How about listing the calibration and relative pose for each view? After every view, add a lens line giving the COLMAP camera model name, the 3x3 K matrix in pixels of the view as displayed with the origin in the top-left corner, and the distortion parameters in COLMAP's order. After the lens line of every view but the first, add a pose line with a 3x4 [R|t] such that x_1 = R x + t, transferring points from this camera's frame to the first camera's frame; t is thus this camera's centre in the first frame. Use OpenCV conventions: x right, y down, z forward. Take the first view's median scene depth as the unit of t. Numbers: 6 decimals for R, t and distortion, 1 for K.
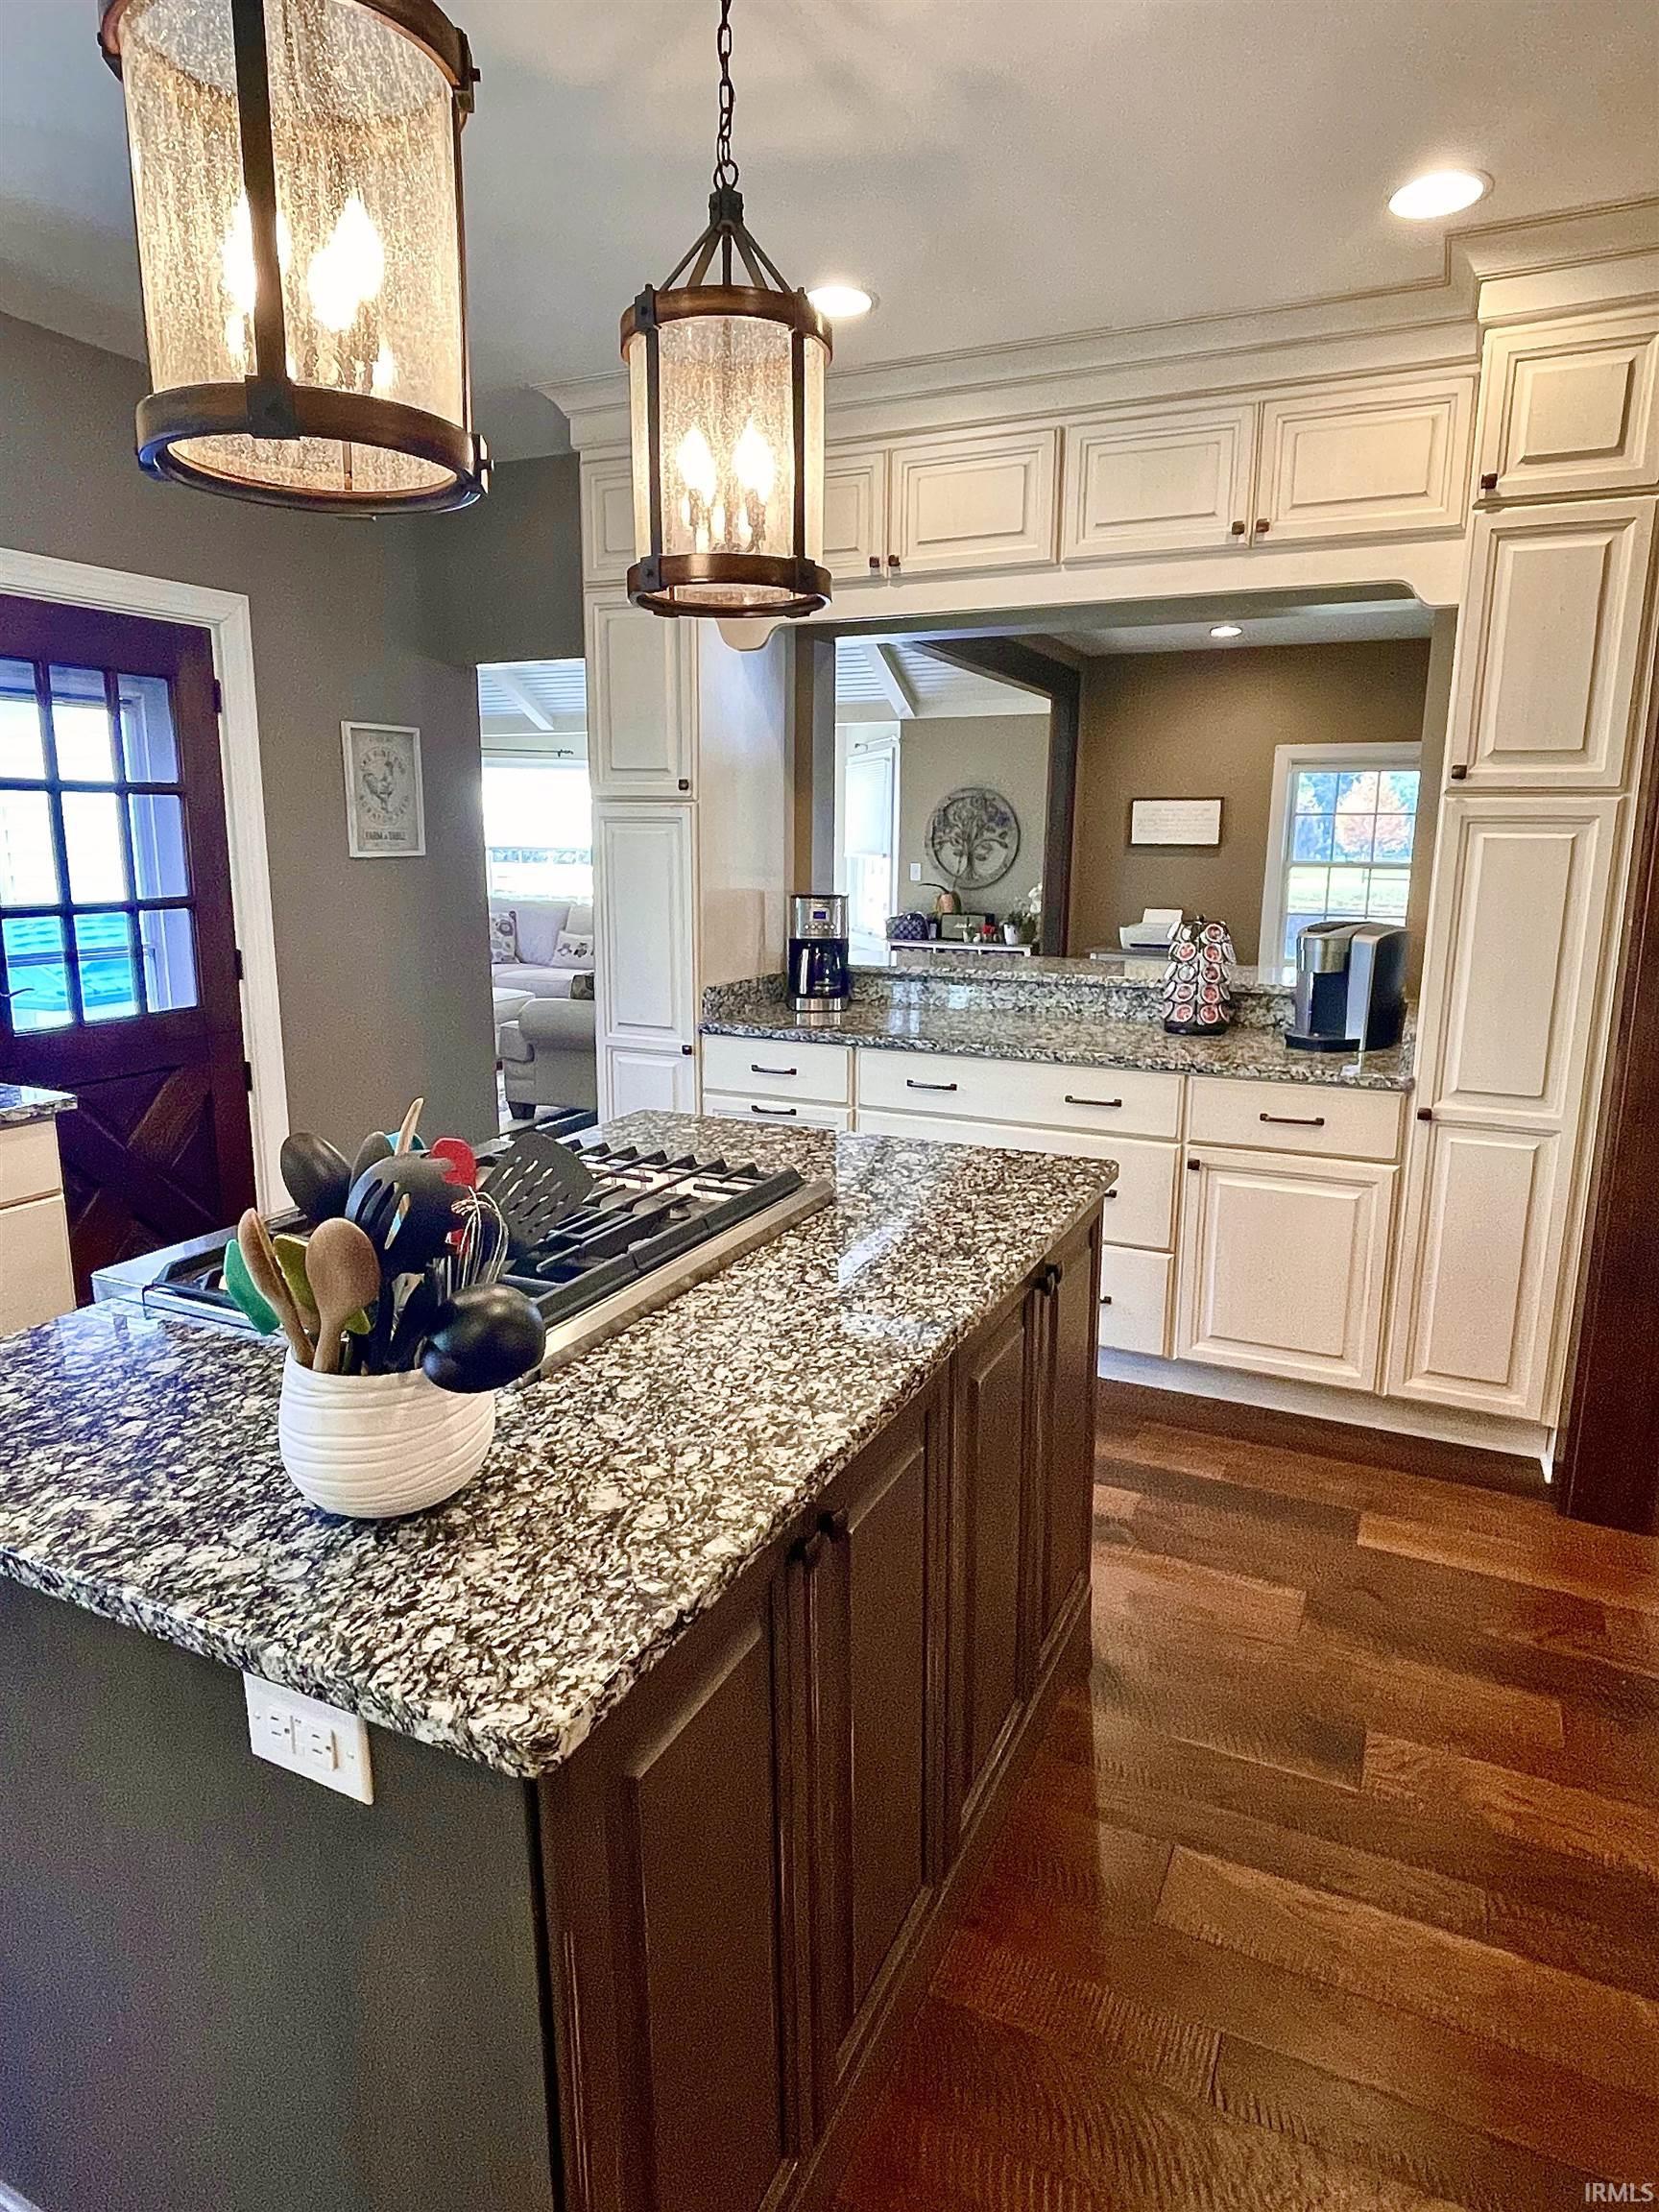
lens RADIAL K [[1275.4, 0, 830.5], [0, 1275.4, 1100.9], [0, 0, 1]] dist [-0.000839, -0.000666]
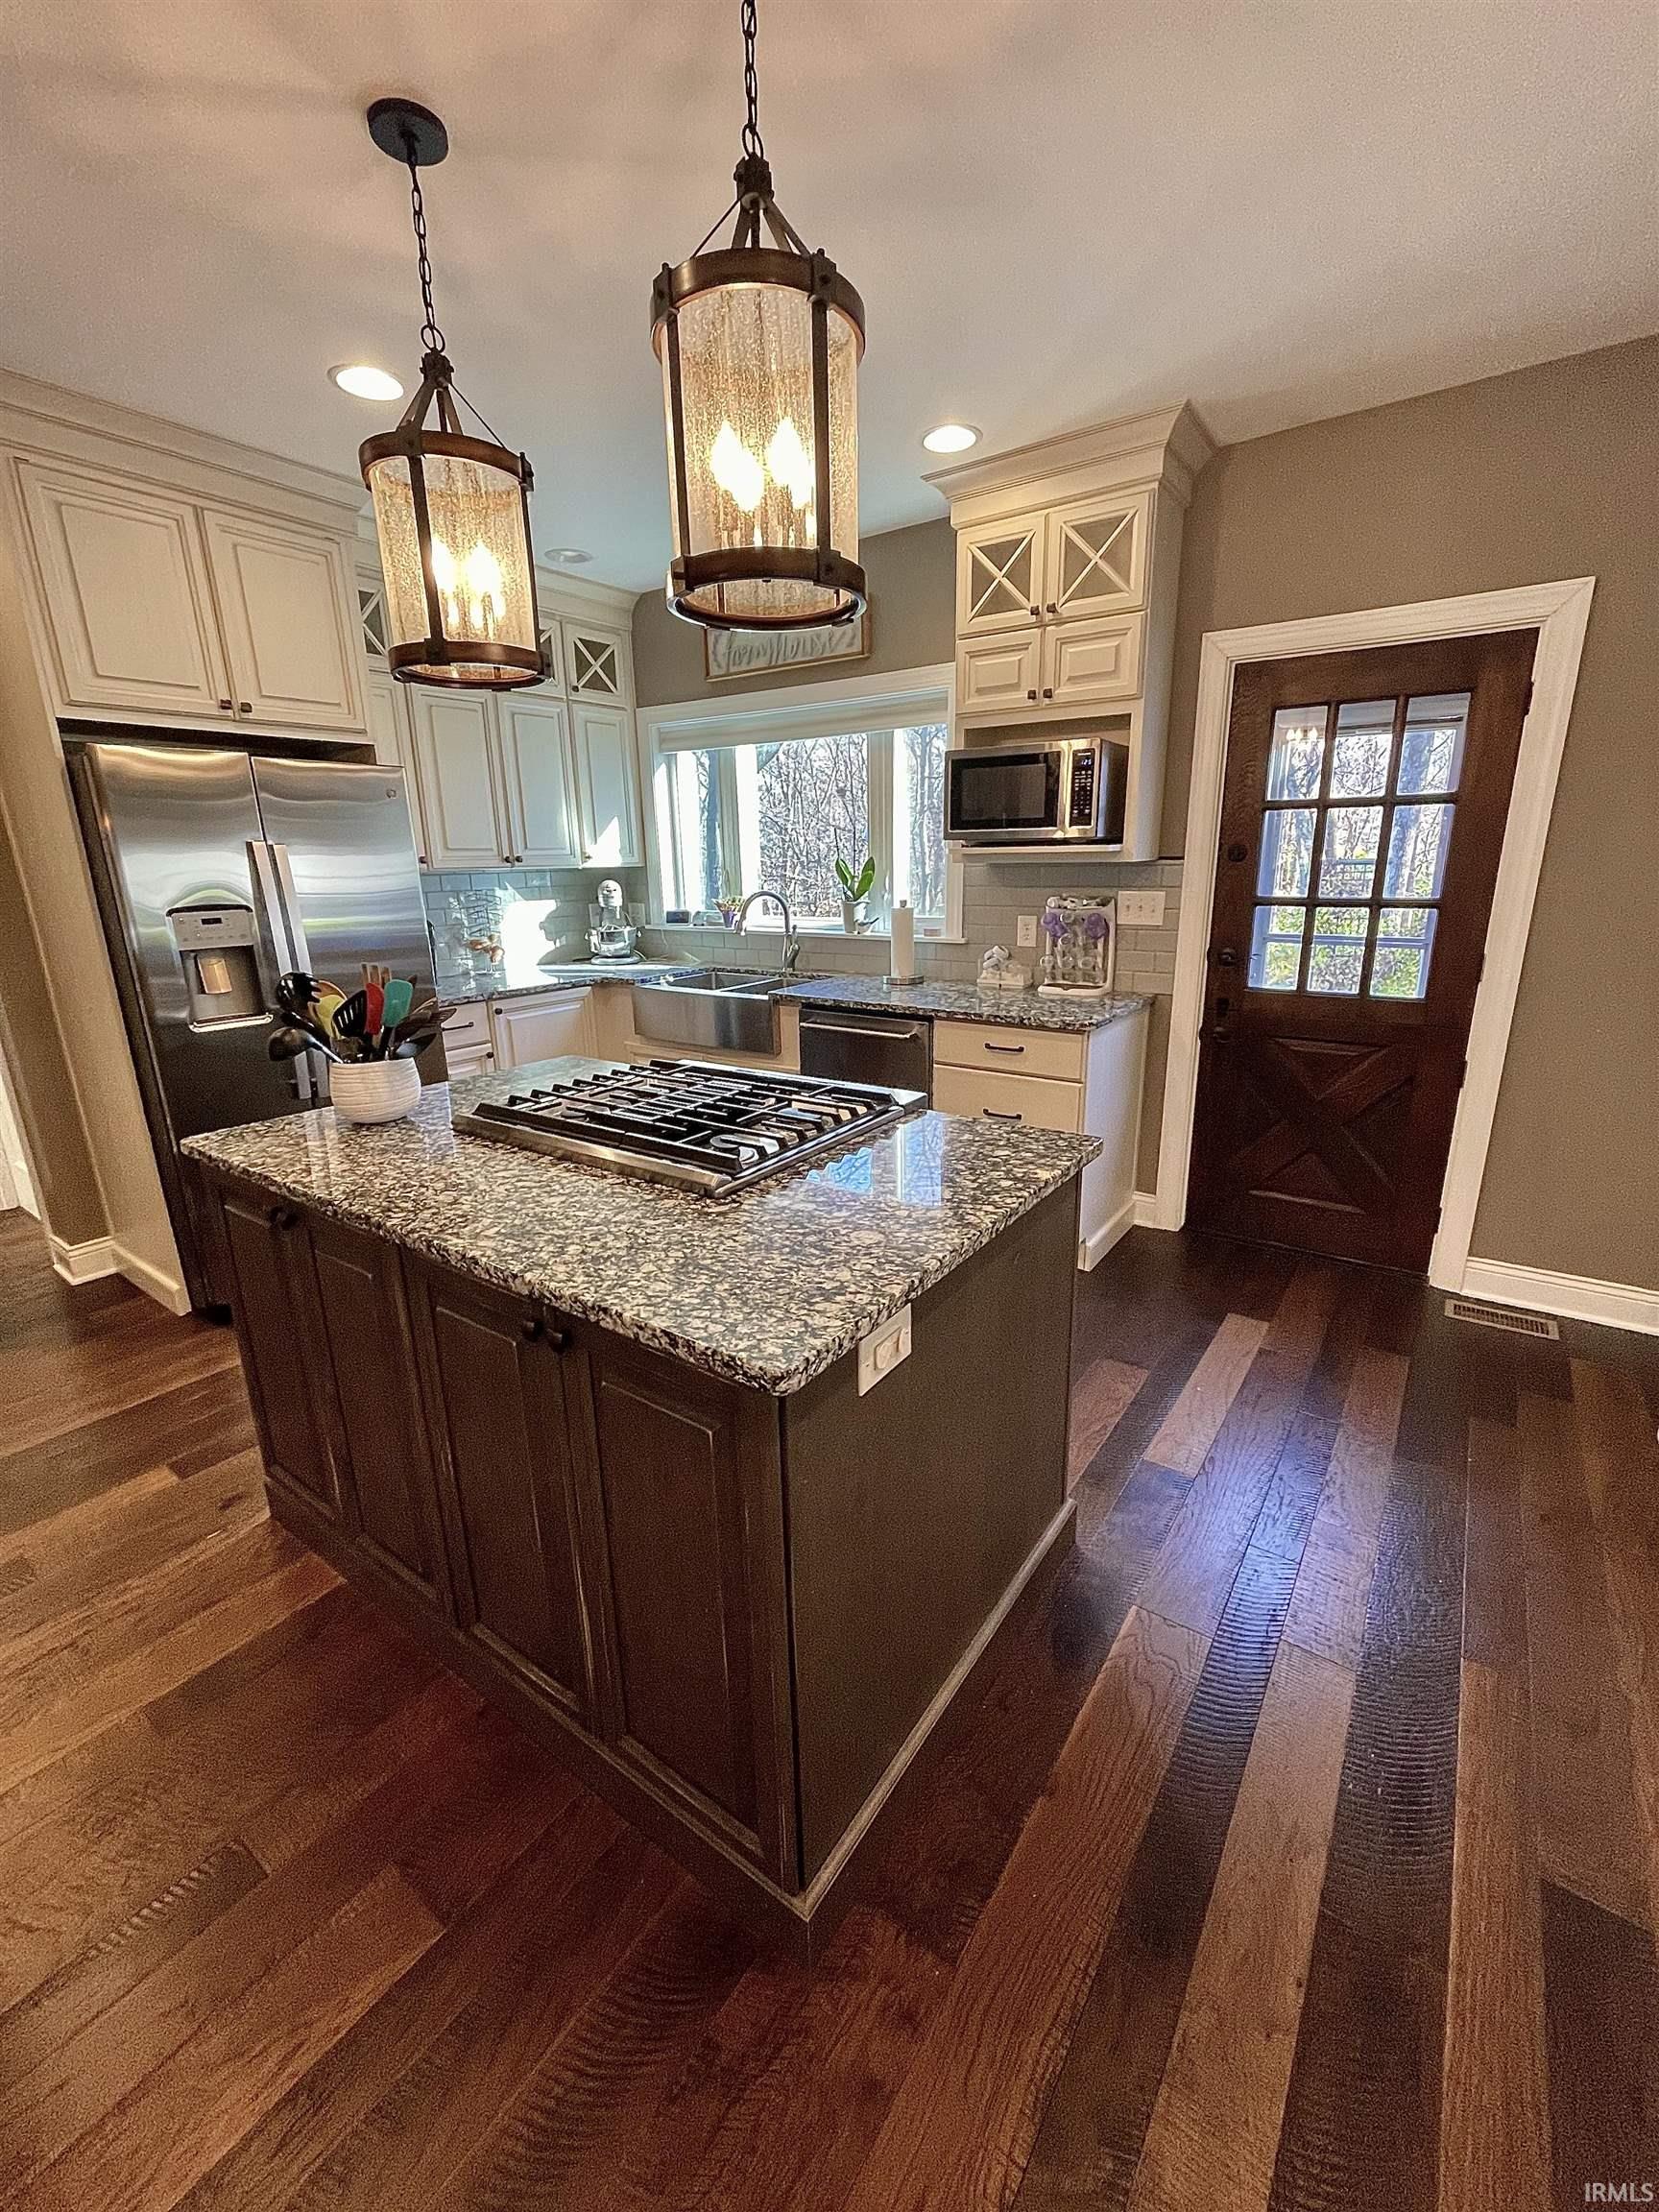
lens RADIAL K [[891.0, 0, 835.4], [0, 891.0, 1106.1], [0, 0, 1]] dist [-0.012953, -0.000021]
pose [[-0.170893, 0.261830, -0.949864, 0.714717], [-0.185557, 0.938242, 0.292010, -0.241467], [0.967659, 0.226156, -0.111755, 1.274680]]
